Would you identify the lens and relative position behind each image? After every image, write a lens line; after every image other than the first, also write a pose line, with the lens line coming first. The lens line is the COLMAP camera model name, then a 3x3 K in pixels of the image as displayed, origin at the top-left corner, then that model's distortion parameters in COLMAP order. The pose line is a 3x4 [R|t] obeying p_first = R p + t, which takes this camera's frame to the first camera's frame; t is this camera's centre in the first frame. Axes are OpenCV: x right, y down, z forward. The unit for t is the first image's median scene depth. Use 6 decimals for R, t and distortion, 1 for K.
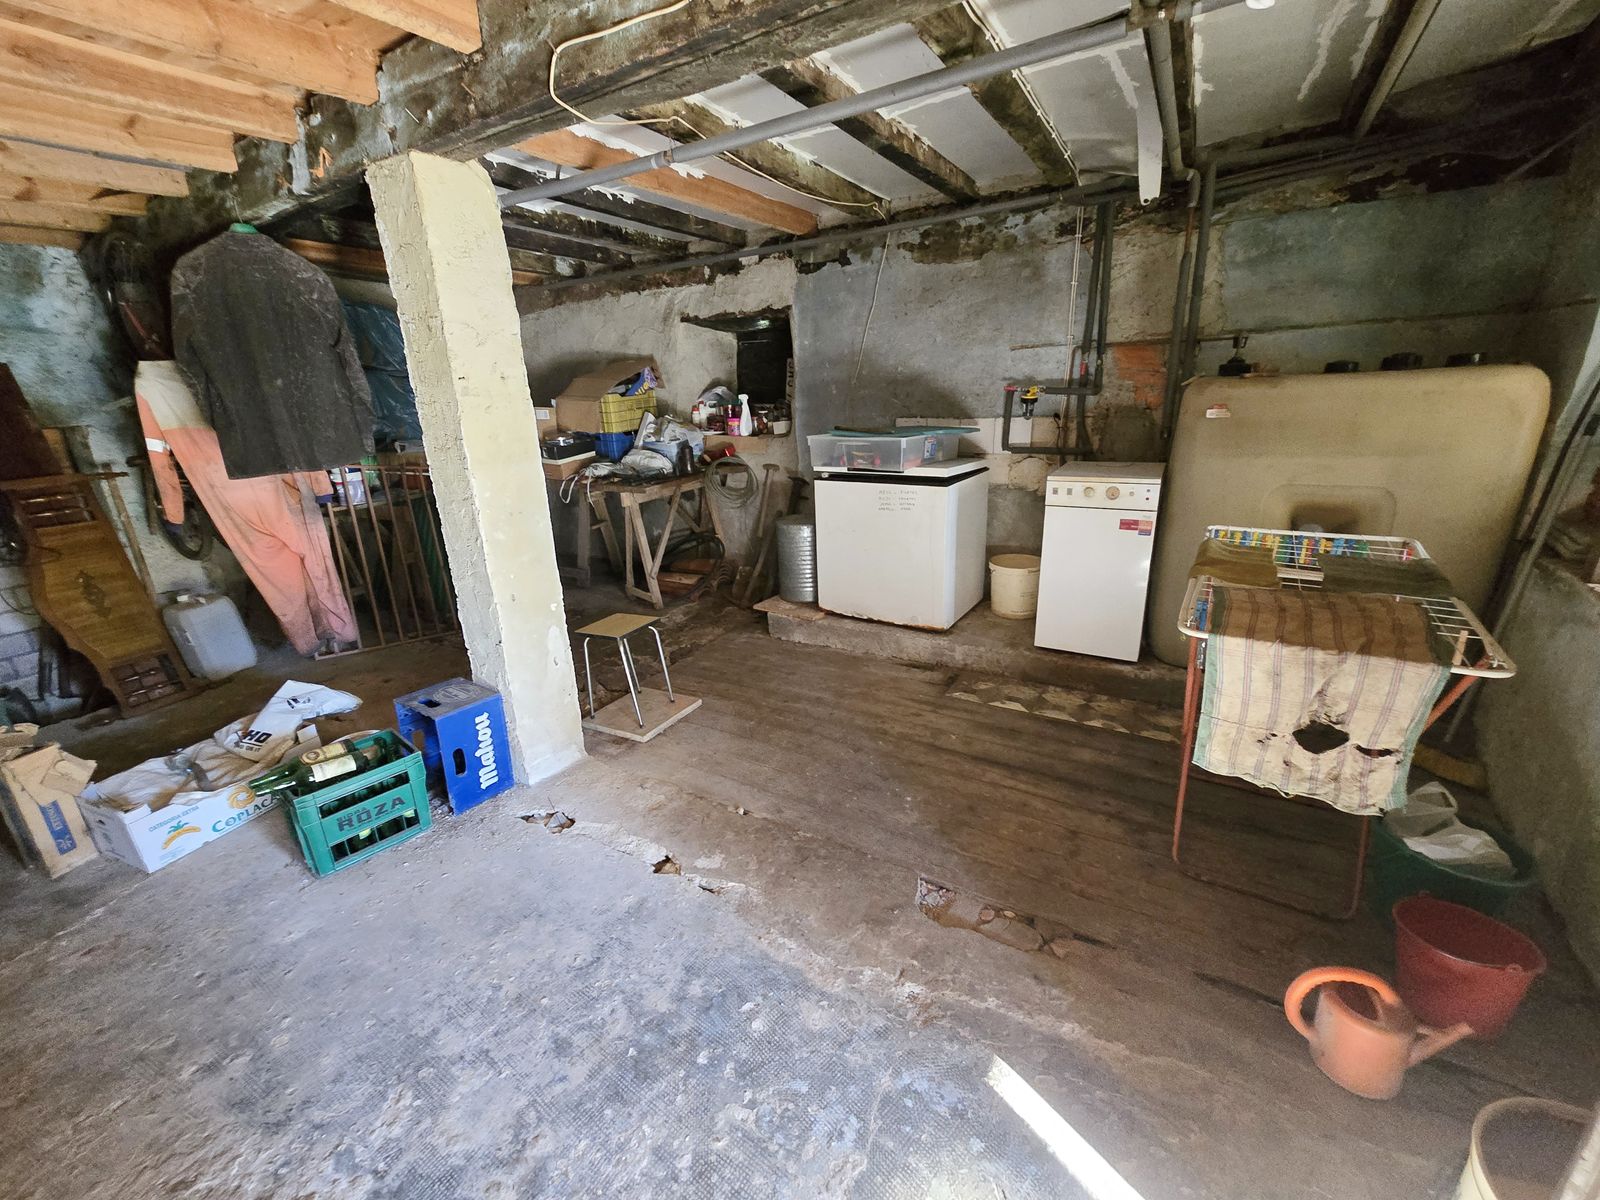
lens RADIAL K [[660.8, 0, 797.3], [0, 660.8, 593.3], [0, 0, 1]] dist [0.000235, -0.000273]
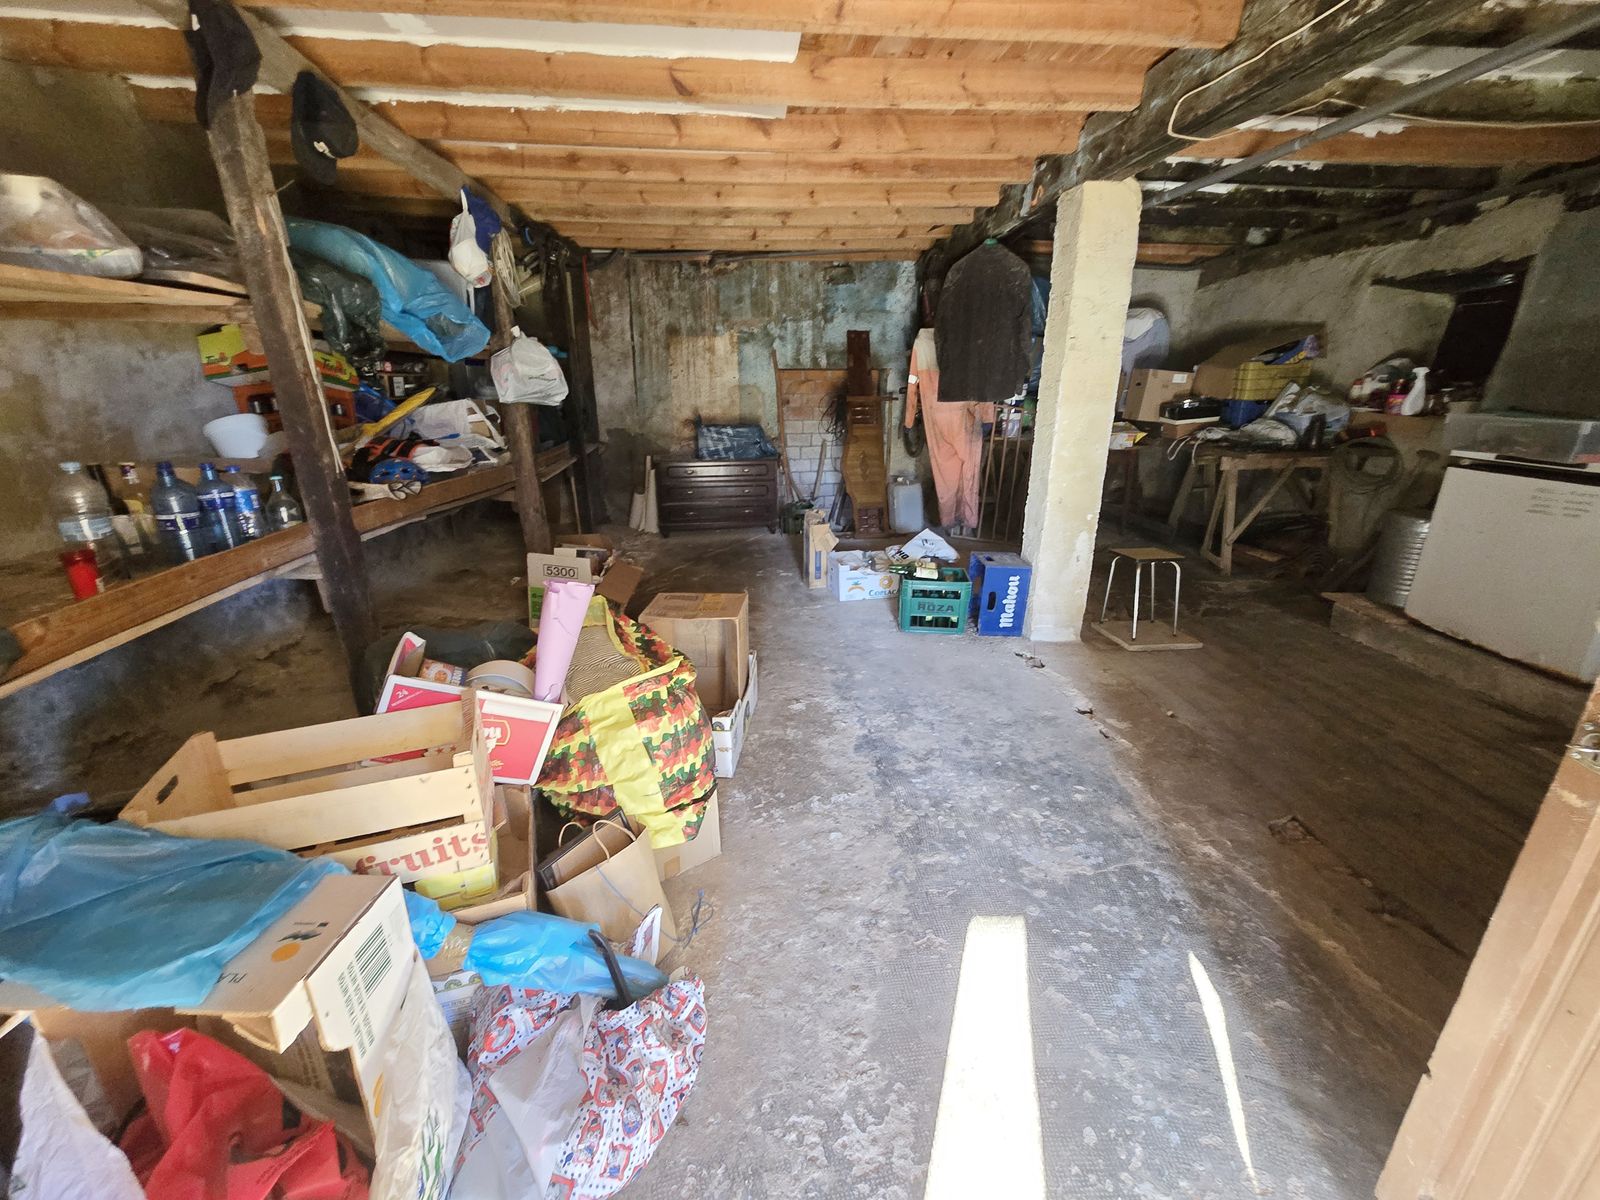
lens RADIAL K [[651.6, 0, 804.5], [0, 651.6, 598.4], [0, 0, 1]] dist [-0.013214, 0.006898]
pose [[0.586691, 0.304628, -0.750330, 0.249497], [-0.267145, 0.947487, 0.175789, 0.077204], [0.764478, 0.097313, 0.637263, -0.188193]]
